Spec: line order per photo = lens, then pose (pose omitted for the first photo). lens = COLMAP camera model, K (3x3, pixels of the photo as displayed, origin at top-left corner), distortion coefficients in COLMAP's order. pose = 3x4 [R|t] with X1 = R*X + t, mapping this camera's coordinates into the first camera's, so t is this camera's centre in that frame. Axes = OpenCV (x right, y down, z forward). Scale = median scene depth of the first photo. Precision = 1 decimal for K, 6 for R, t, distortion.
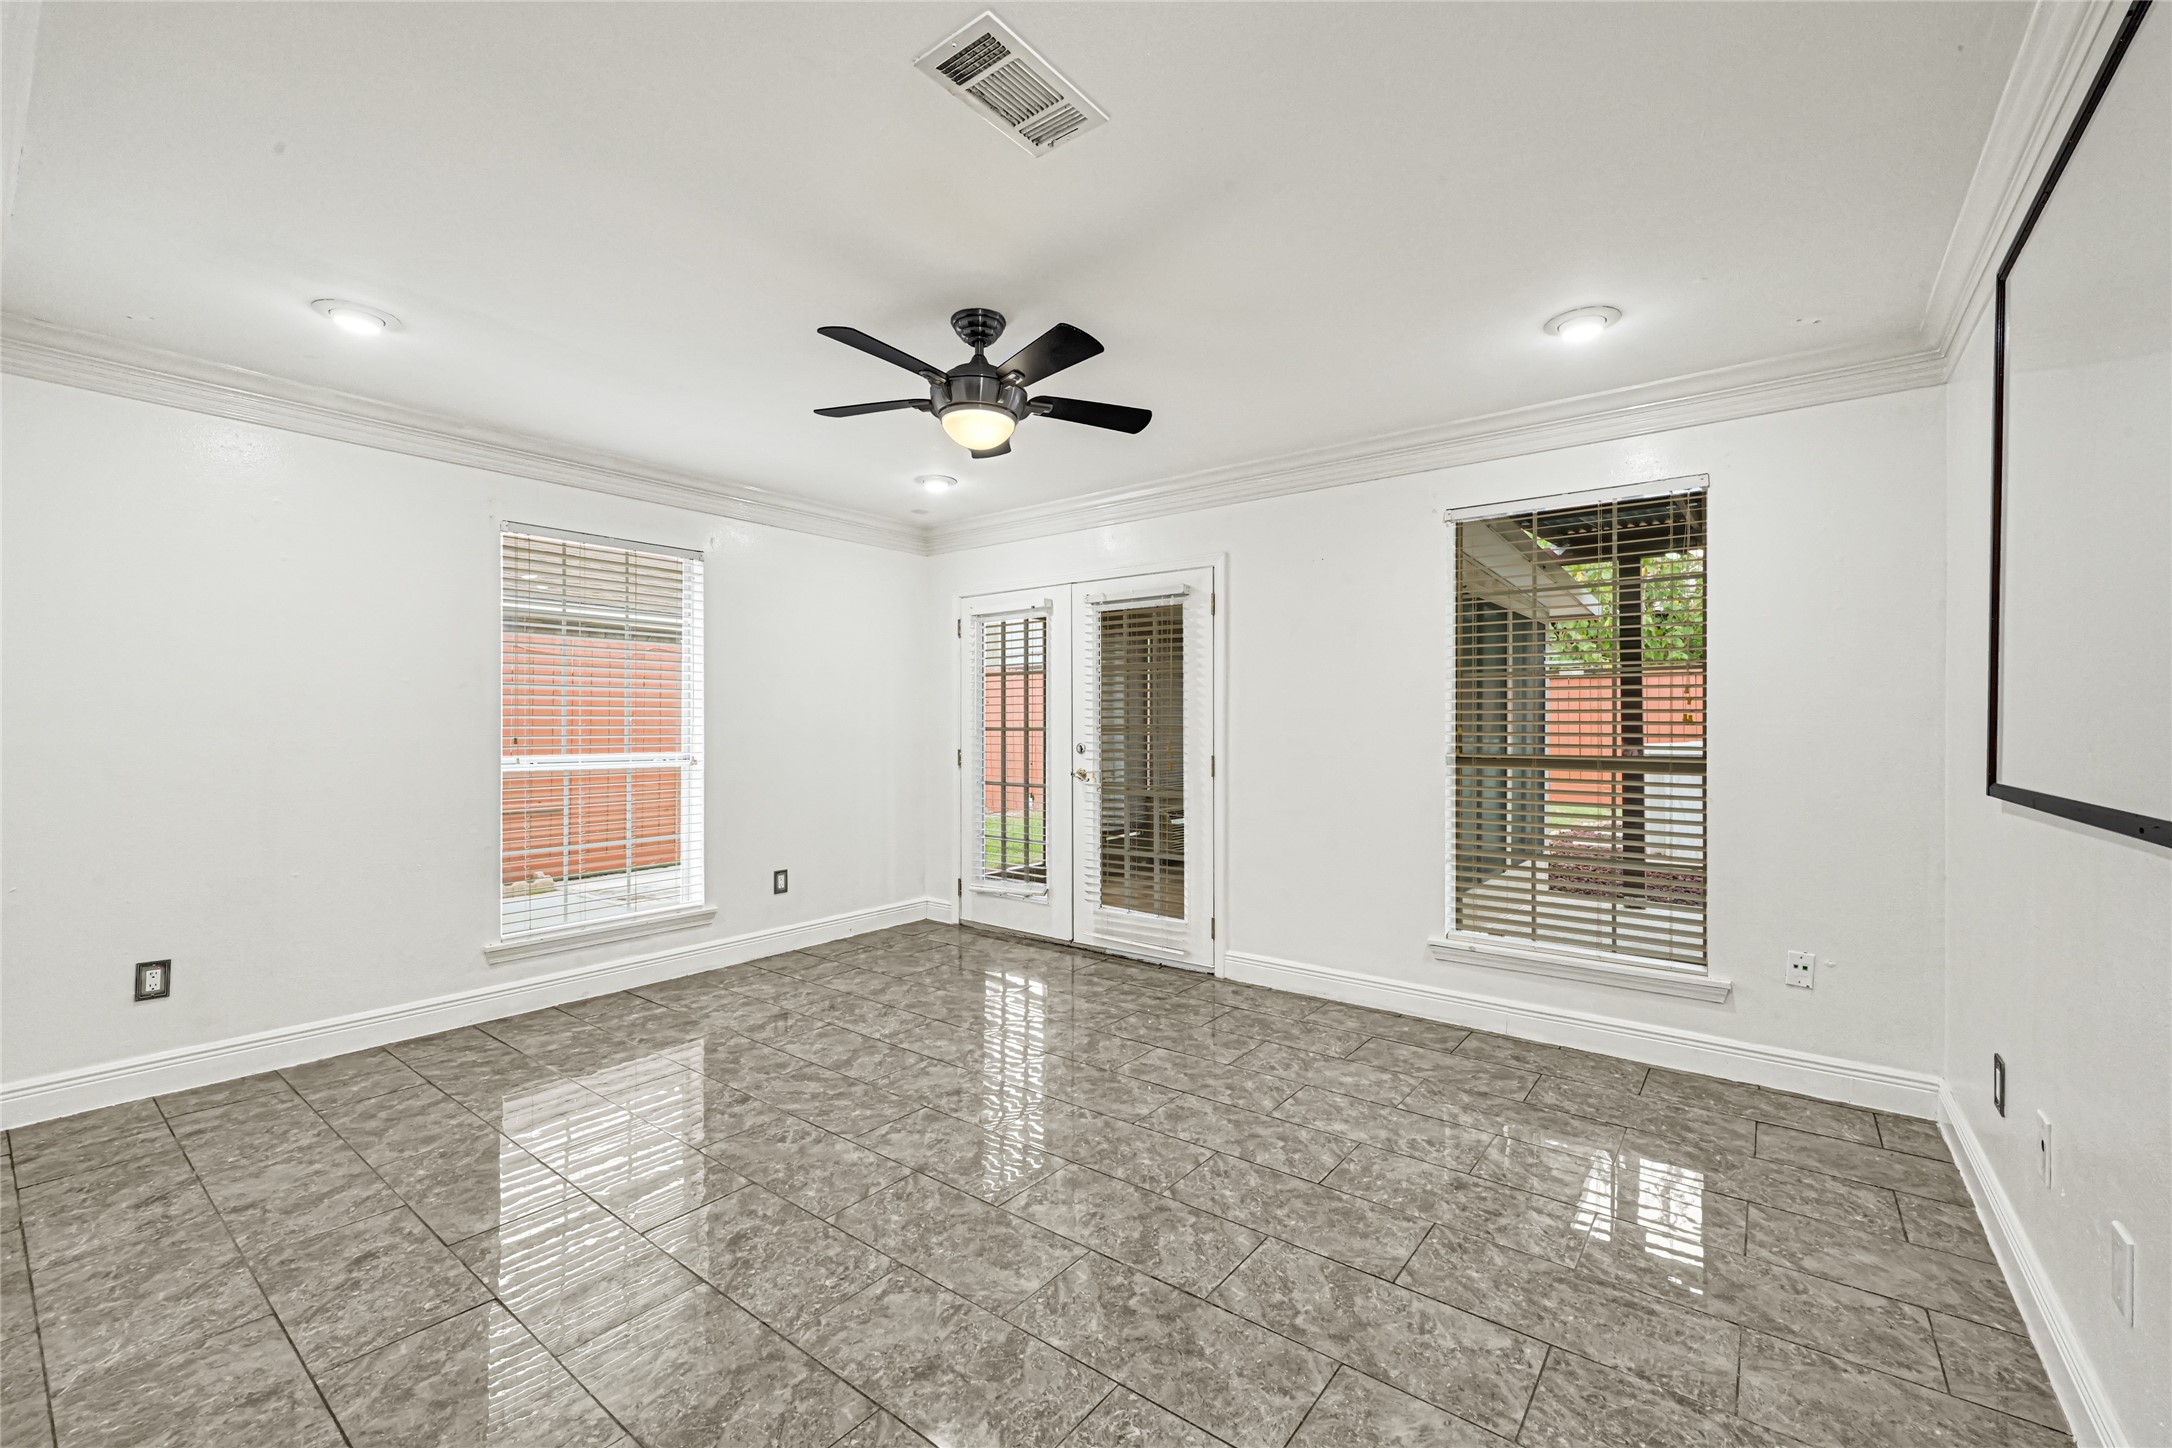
lens RADIAL K [[881.6, 0, 1091.1], [0, 881.6, 723.0], [0, 0, 1]] dist [0.000076, 0.000445]
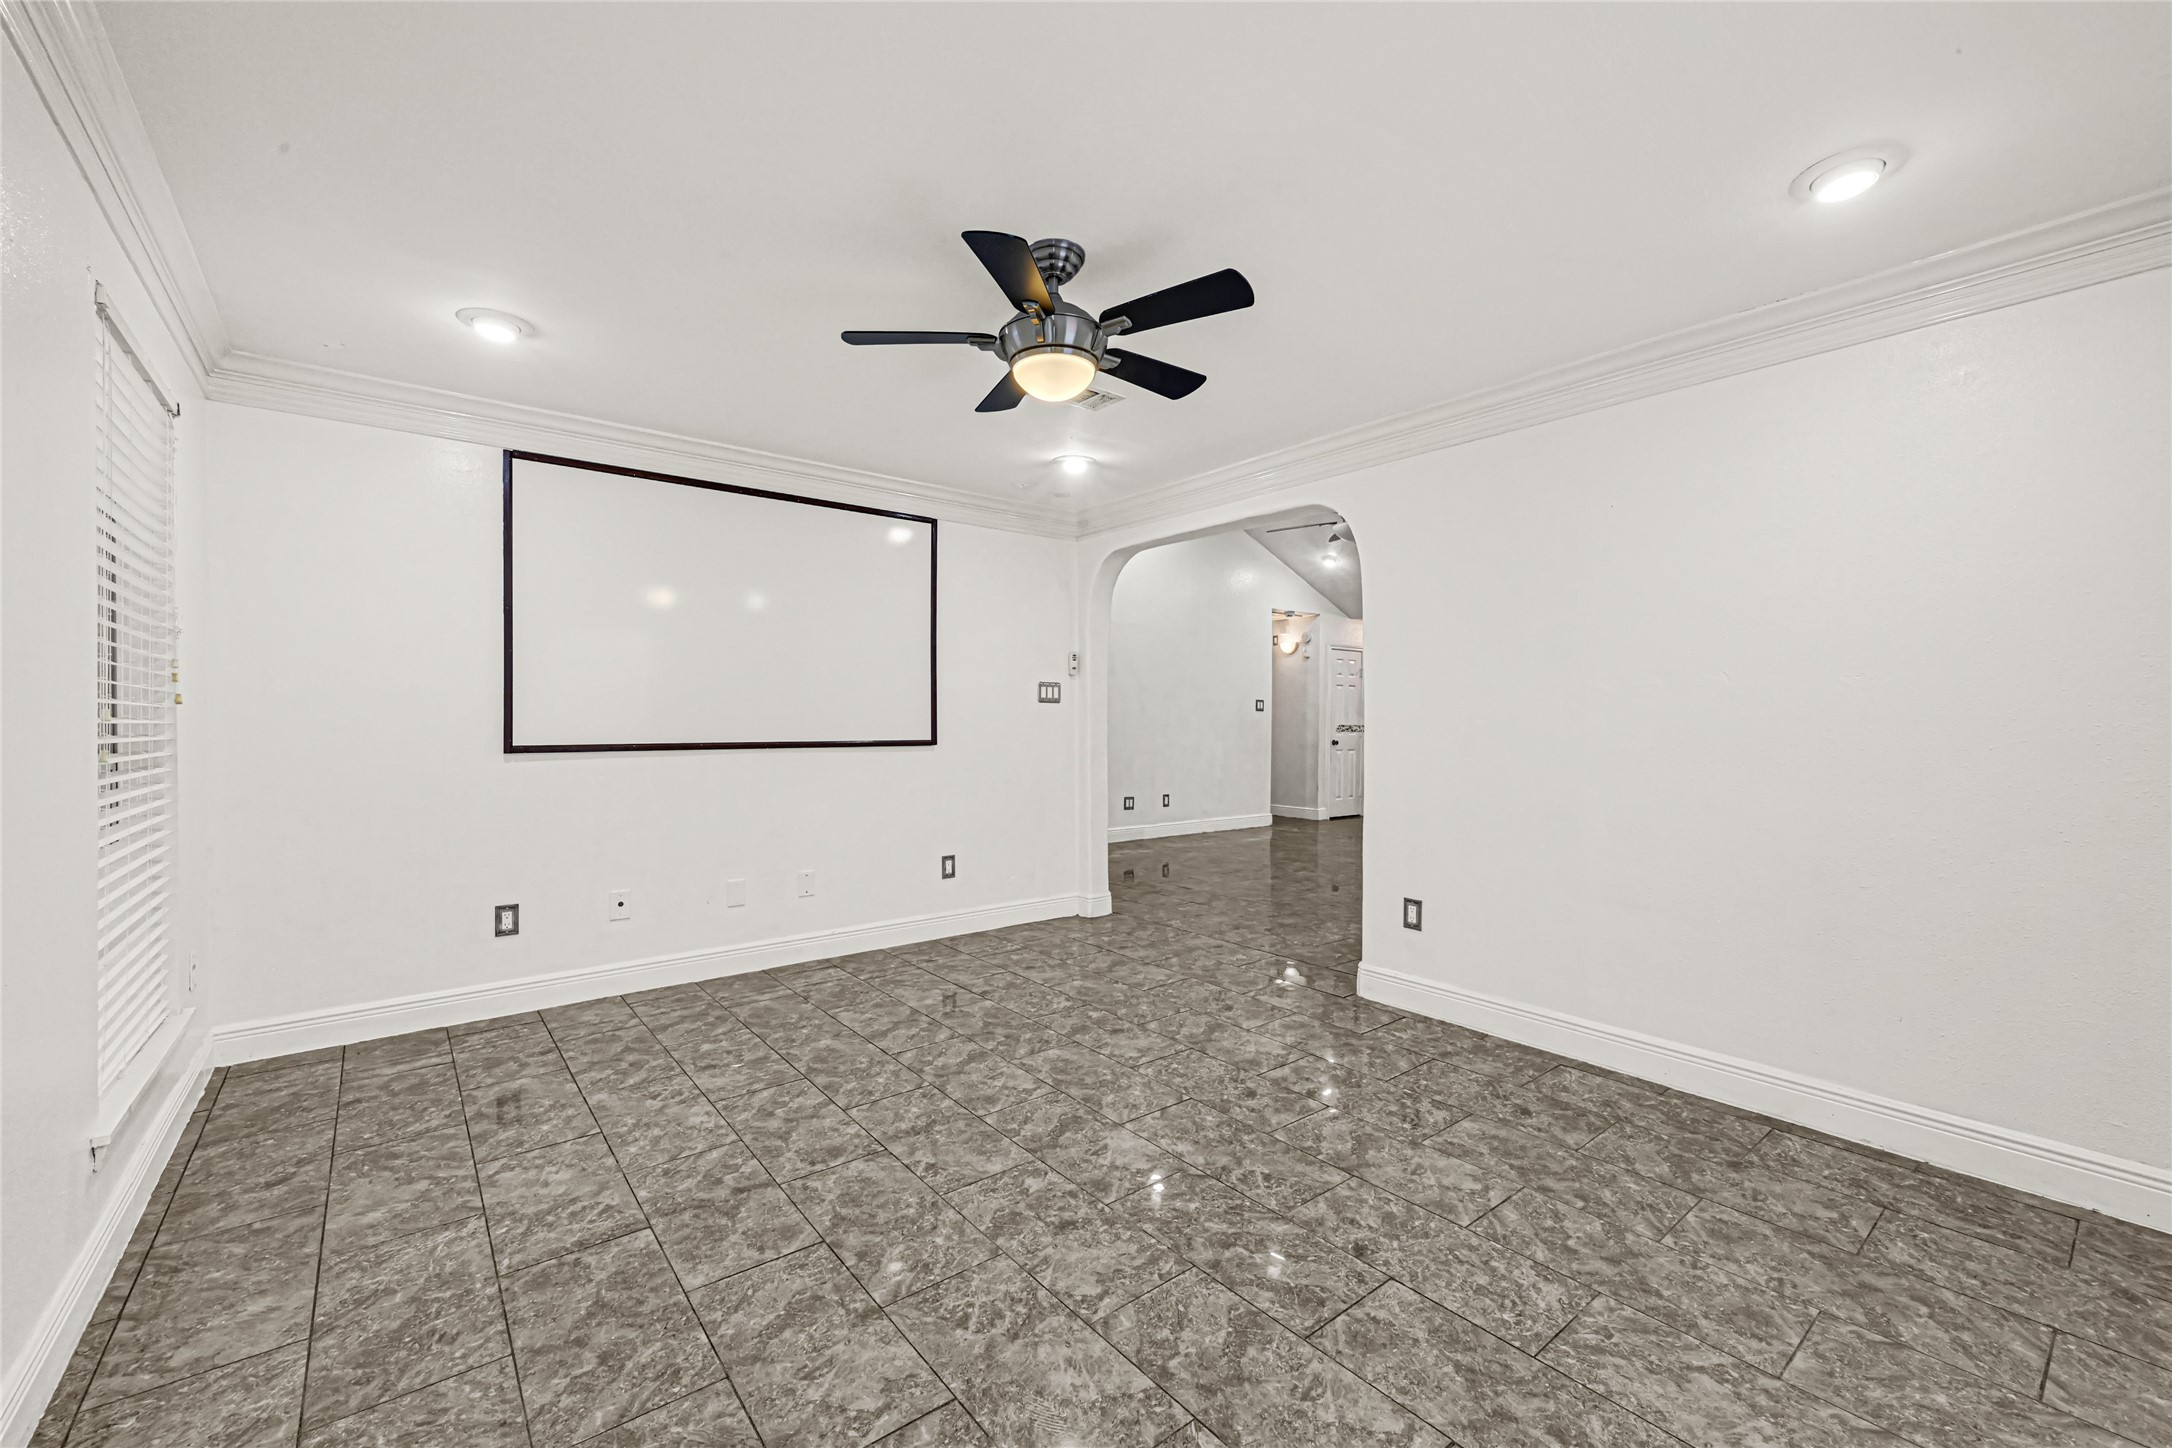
lens RADIAL K [[881.6, 0, 1091.1], [0, 881.6, 723.0], [0, 0, 1]] dist [0.000076, 0.000445]
pose [[-0.971802, -0.004670, 0.235752, -0.401493], [-0.004958, 0.999988, -0.000629, 0.015448], [-0.235746, -0.001780, -0.971813, 1.987077]]
